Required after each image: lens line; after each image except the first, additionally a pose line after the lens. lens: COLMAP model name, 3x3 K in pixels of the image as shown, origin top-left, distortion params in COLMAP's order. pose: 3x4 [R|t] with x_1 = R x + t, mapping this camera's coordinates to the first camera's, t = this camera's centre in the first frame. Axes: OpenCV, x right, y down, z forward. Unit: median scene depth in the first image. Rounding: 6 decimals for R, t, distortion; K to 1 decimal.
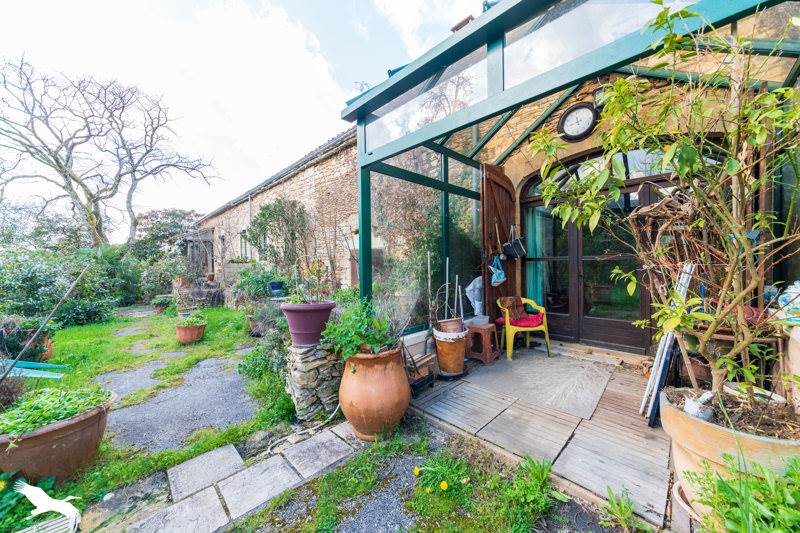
lens RADIAL K [[287.7, 0, 396.4], [0, 287.7, 265.1], [0, 0, 1]] dist [0.004205, 0.000759]
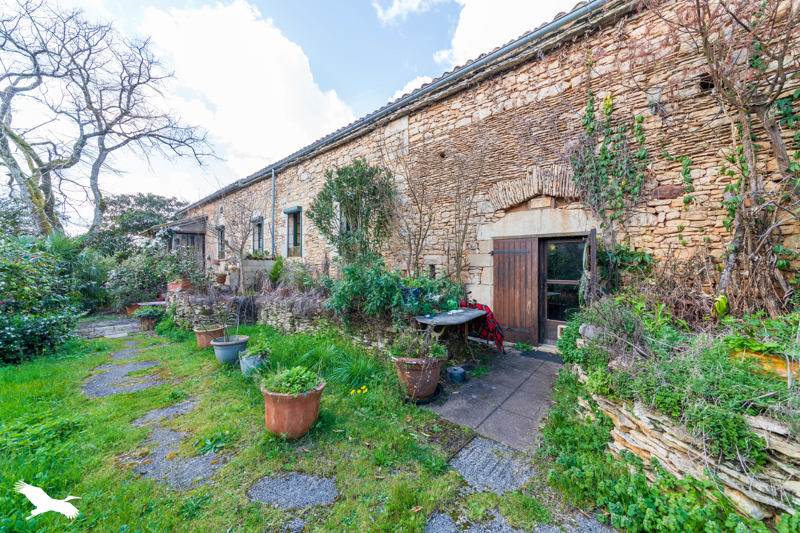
lens RADIAL K [[287.7, 0, 404.0], [0, 287.7, 266.8], [0, 0, 1]] dist [0.004205, 0.000759]
pose [[0.995546, 0.018361, 0.092475, -0.194669], [-0.017502, 0.999796, -0.010098, 0.009669], [-0.092642, 0.008434, 0.995664, 0.182405]]
